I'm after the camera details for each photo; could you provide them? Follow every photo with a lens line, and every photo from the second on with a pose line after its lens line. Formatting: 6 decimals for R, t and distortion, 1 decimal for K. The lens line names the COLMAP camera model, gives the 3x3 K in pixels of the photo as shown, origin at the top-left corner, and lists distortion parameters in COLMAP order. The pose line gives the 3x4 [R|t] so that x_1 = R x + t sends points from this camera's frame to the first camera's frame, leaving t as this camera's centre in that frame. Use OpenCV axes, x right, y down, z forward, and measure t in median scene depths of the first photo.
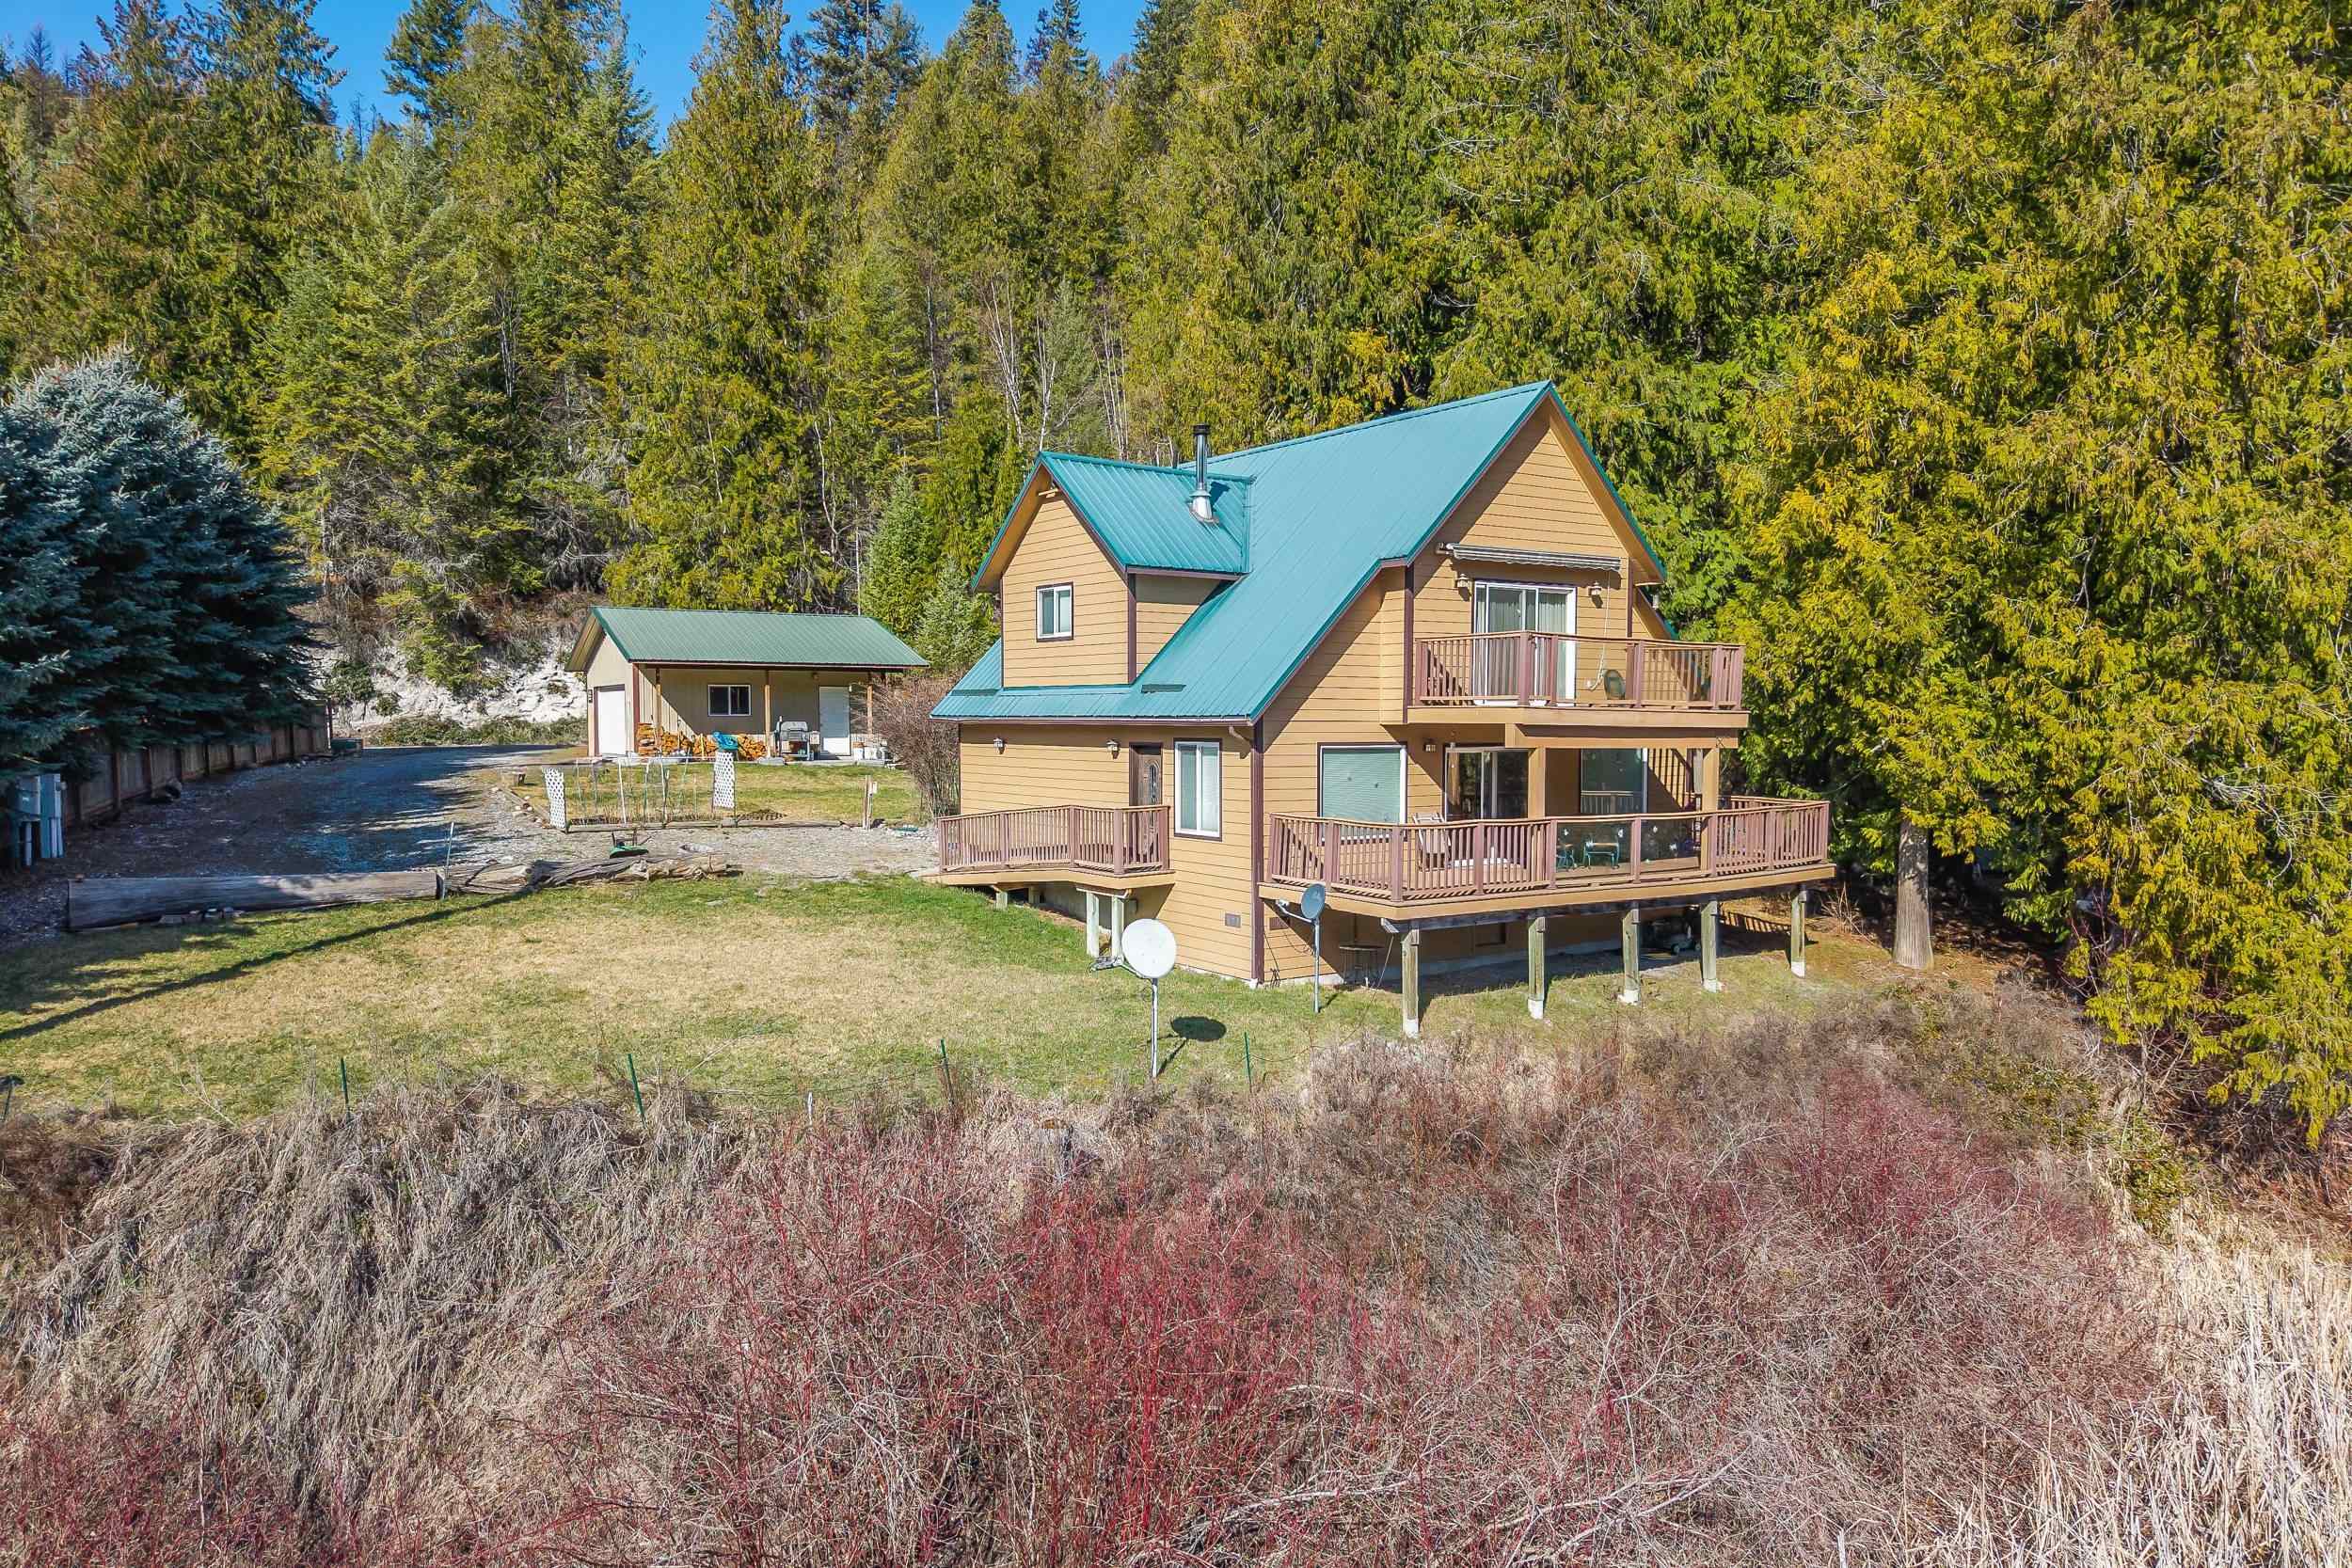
lens RADIAL K [[1607.1, 0, 1170.3], [0, 1607.1, 780.3], [0, 0, 1]] dist [0.029561, -0.001306]
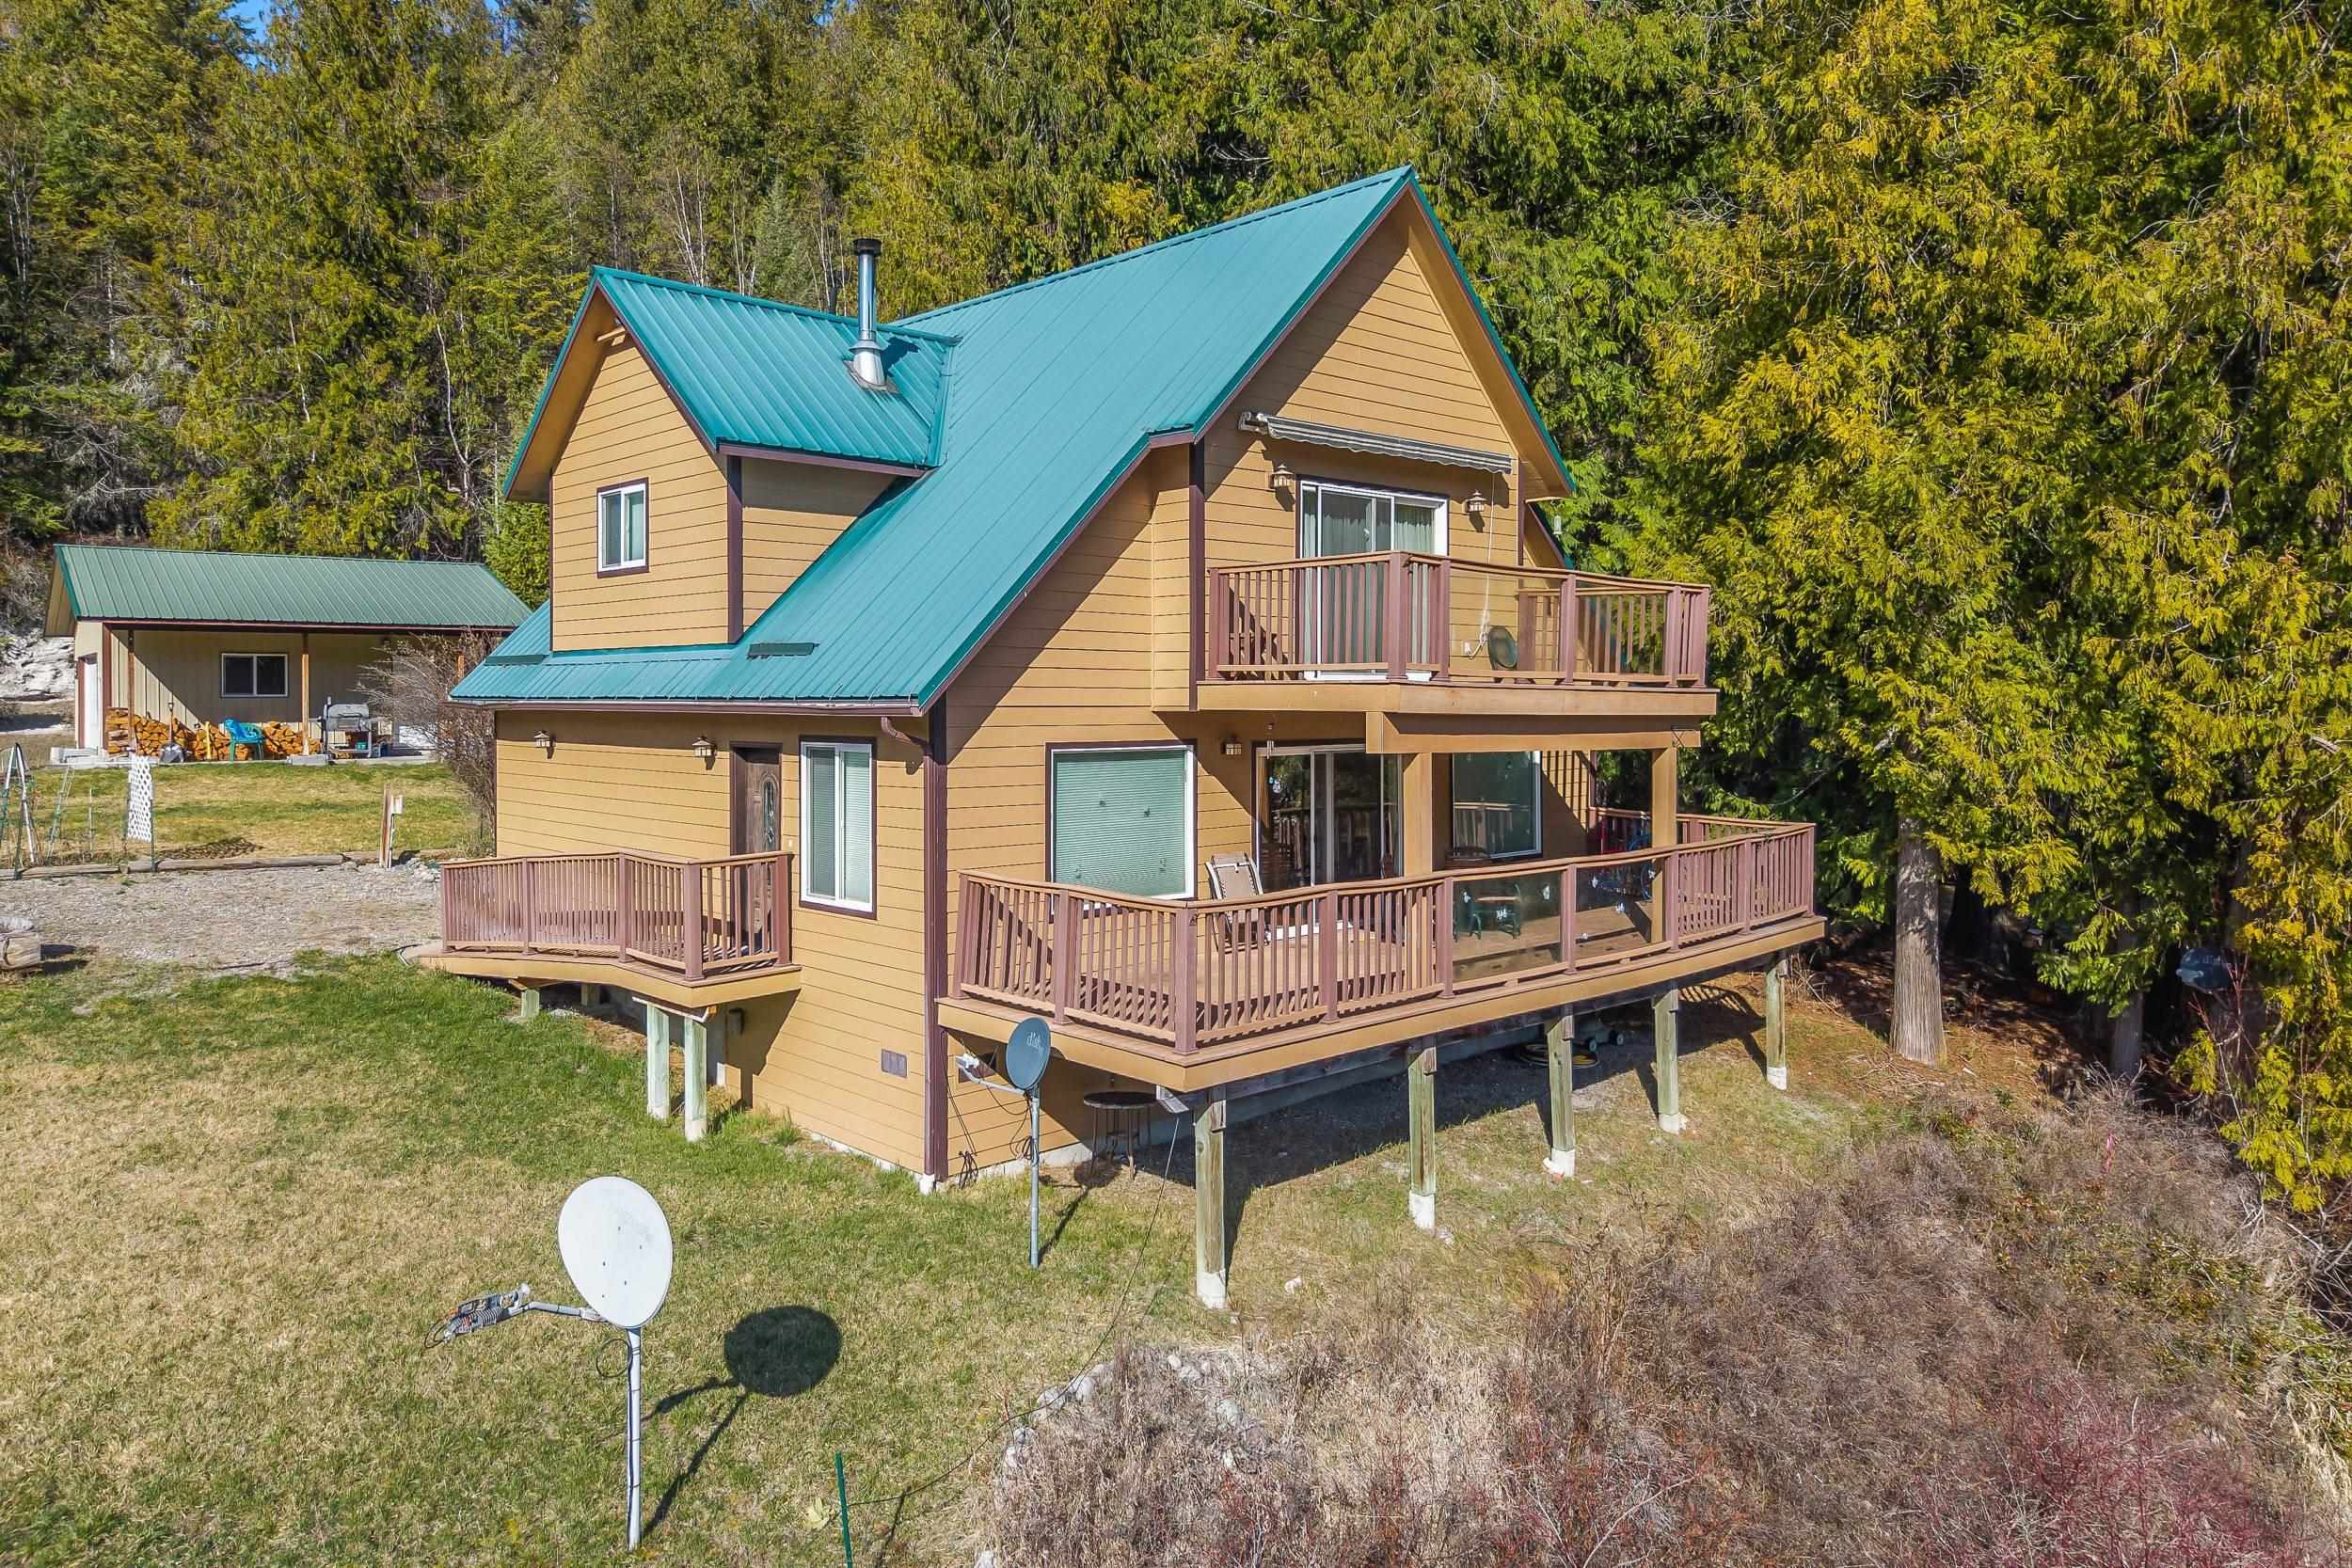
lens RADIAL K [[1608.5, 0, 1181.4], [0, 1608.5, 719.0], [0, 0, 1]] dist [0.006270, 0.000207]
pose [[0.988858, -0.004591, 0.148788, 0.049290], [0.008123, 0.999699, -0.023145, -0.016867], [-0.148637, 0.024096, 0.988598, 0.380302]]
